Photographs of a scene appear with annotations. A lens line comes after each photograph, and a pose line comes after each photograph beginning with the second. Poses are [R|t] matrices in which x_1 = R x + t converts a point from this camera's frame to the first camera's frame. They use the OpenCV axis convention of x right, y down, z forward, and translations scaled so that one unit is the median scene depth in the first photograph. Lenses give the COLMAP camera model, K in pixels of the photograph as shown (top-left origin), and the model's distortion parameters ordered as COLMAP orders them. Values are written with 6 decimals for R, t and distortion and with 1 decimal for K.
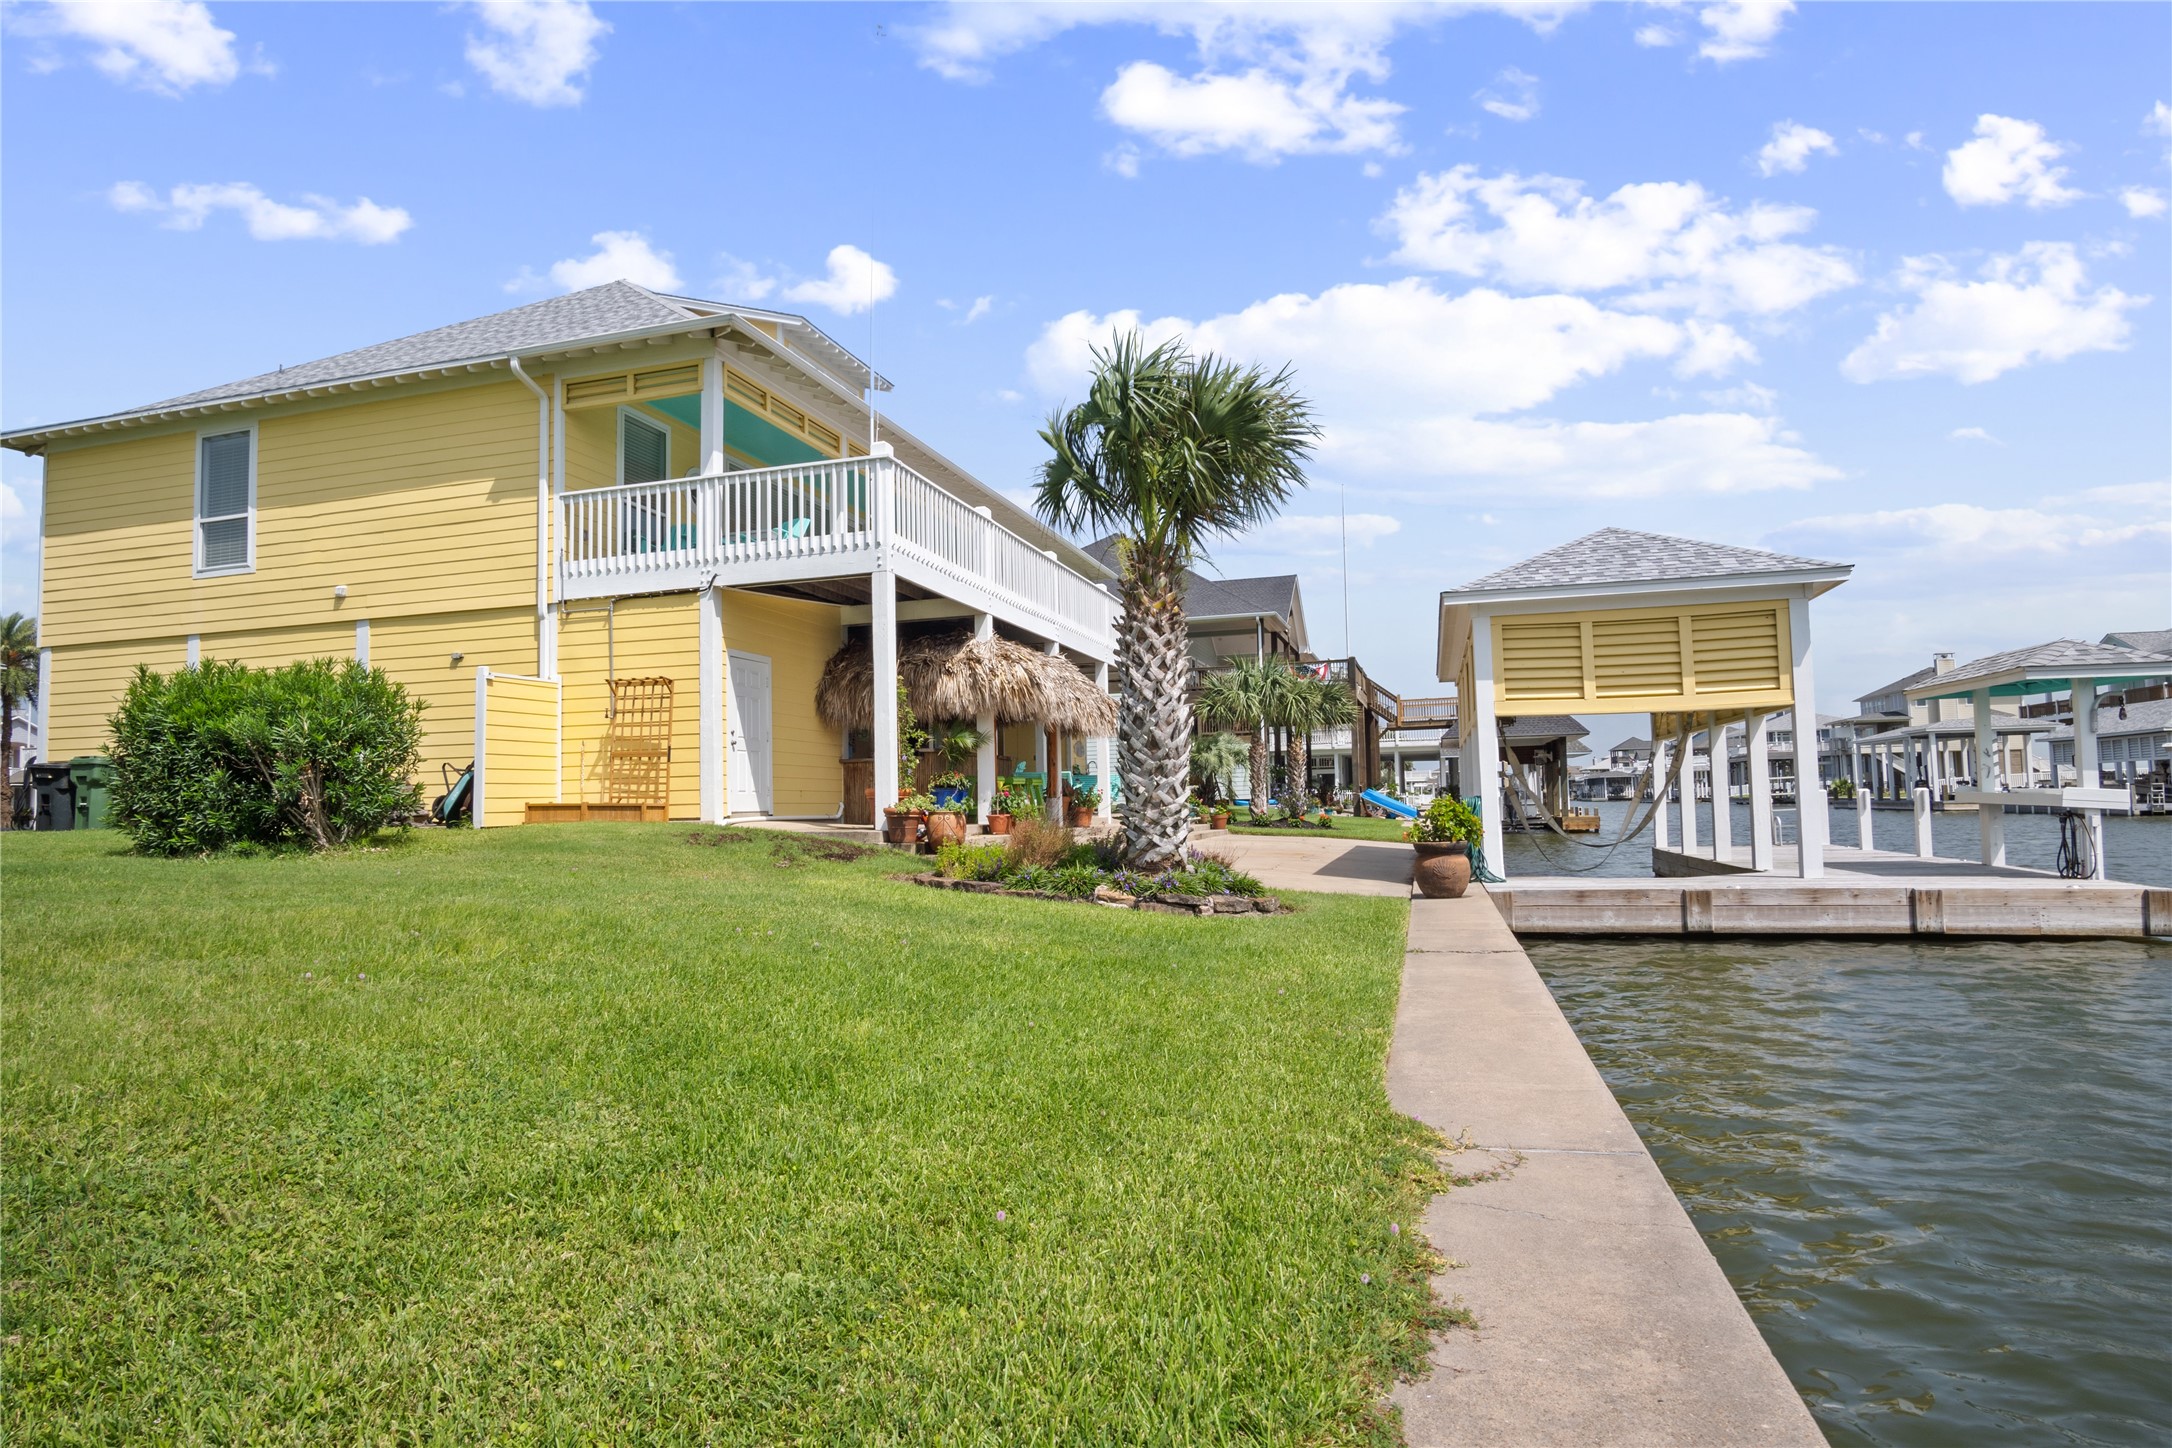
lens RADIAL K [[1209.4, 0, 1097.9], [0, 1209.4, 713.2], [0, 0, 1]] dist [-0.023502, 0.001714]
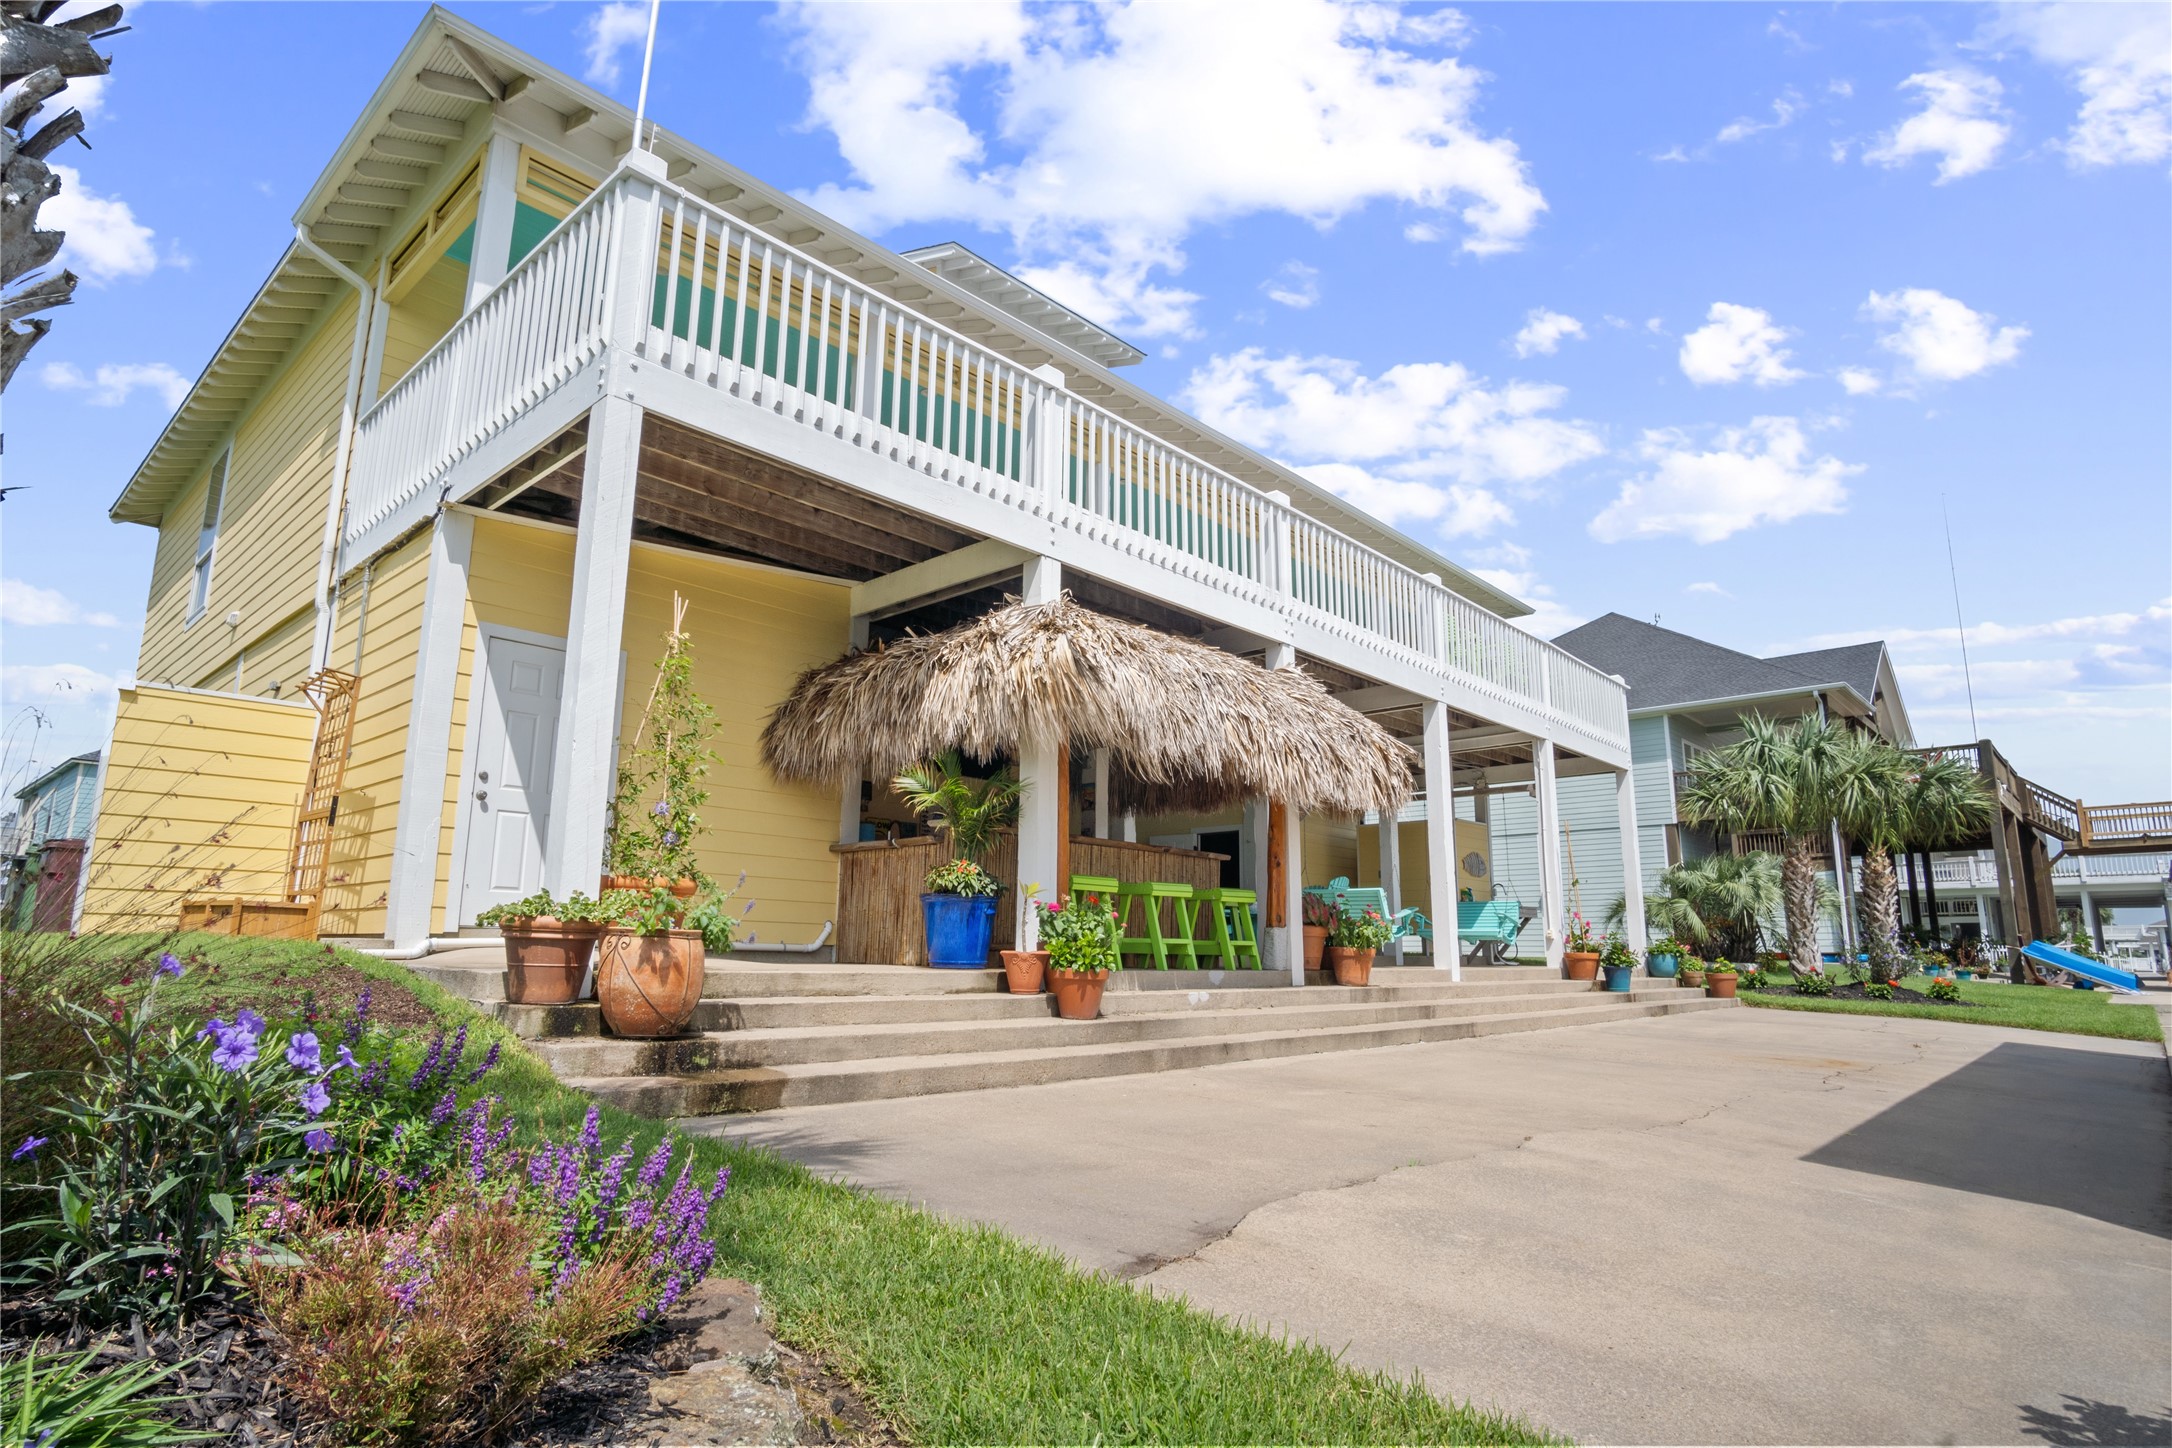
lens RADIAL K [[1140.8, 0, 1082.1], [0, 1140.8, 733.2], [0, 0, 1]] dist [-0.017630, 0.000965]
pose [[0.887157, -0.057447, -0.457877, 0.051038], [0.005242, 0.993412, -0.114480, 0.017389], [0.461437, 0.099161, 0.881614, 0.209441]]
